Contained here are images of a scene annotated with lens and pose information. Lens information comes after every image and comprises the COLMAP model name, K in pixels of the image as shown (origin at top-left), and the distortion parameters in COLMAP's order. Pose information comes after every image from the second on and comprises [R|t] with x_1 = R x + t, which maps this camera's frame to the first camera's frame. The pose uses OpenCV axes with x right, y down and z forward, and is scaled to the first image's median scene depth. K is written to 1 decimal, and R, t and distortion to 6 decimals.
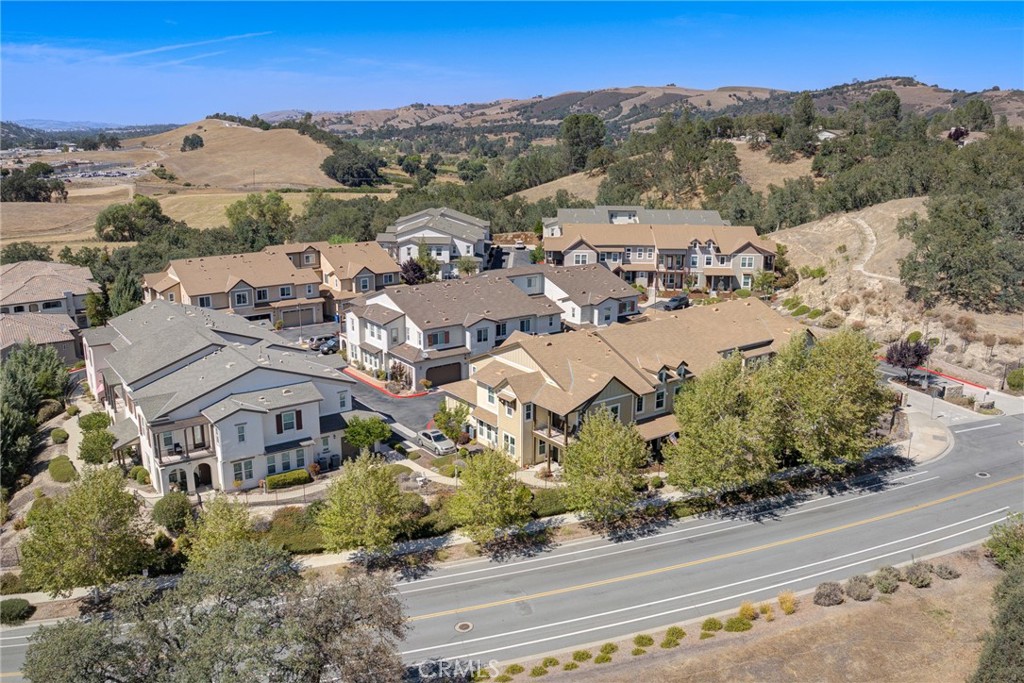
lens RADIAL K [[855.7, 0, 521.4], [0, 855.7, 332.7], [0, 0, 1]] dist [-0.095002, -0.016418]
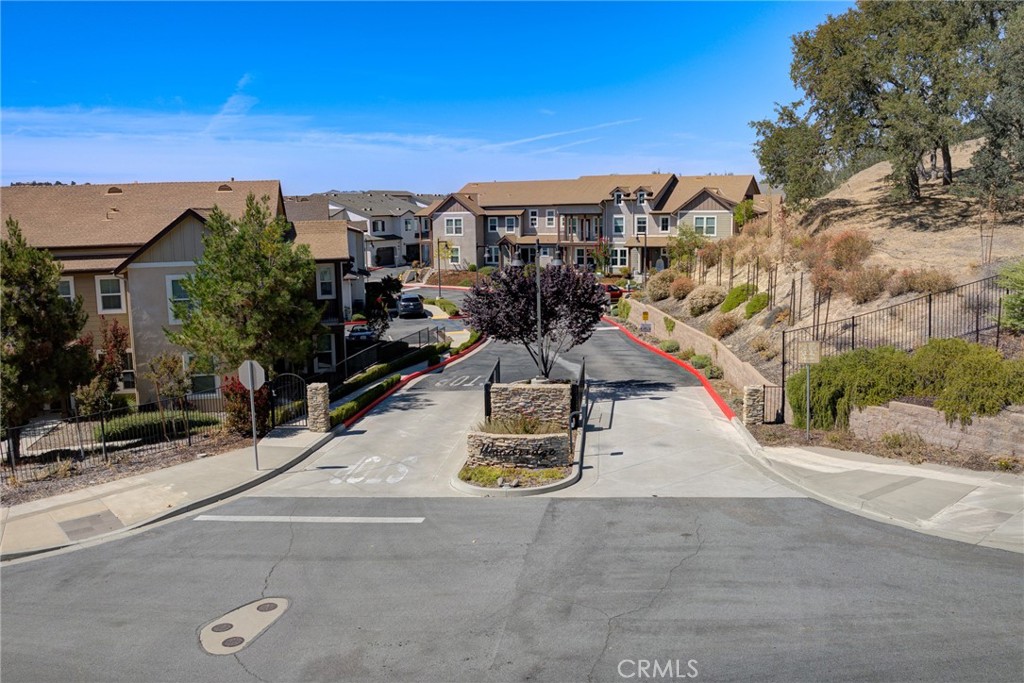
lens RADIAL K [[855.7, 0, 513.3], [0, 855.7, 341.5], [0, 0, 1]] dist [-0.095002, -0.016418]
pose [[0.912092, 0.042962, -0.407728, 0.383510], [-0.076703, 0.994816, -0.066762, 0.042439], [0.402746, 0.092167, 0.910660, 0.434479]]
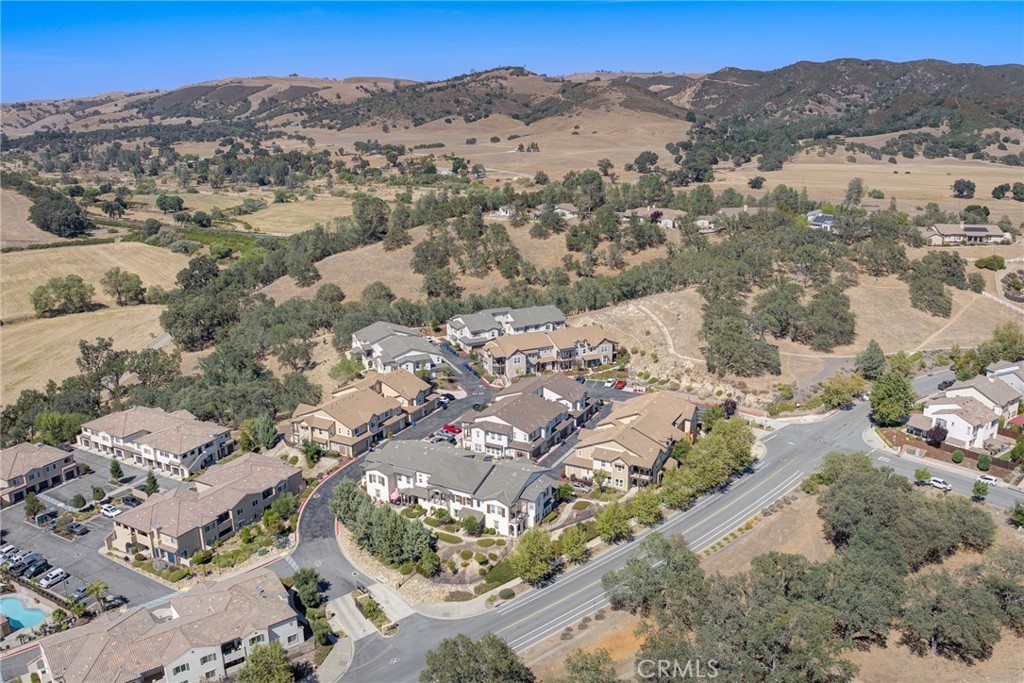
lens RADIAL K [[855.7, 0, 522.2], [0, 855.7, 320.9], [0, 0, 1]] dist [-0.095002, -0.016418]
pose [[0.905163, -0.120138, 0.407734, -0.604119], [0.115861, 0.992639, 0.035269, -0.223119], [-0.408970, 0.015316, 0.912419, -0.549634]]
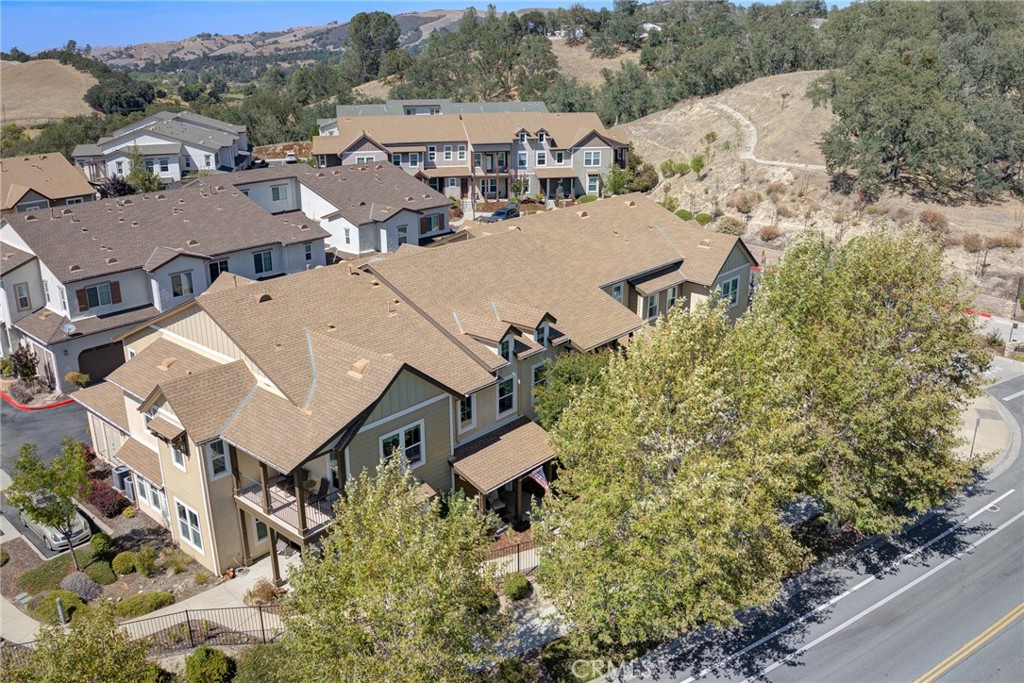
lens RADIAL K [[855.7, 0, 517.5], [0, 855.7, 338.3], [0, 0, 1]] dist [-0.095002, -0.016418]
pose [[0.975851, -0.078970, 0.203661, 0.037674], [0.061118, 0.993834, 0.092509, 0.000497], [-0.209711, -0.077828, 0.974661, 0.275451]]
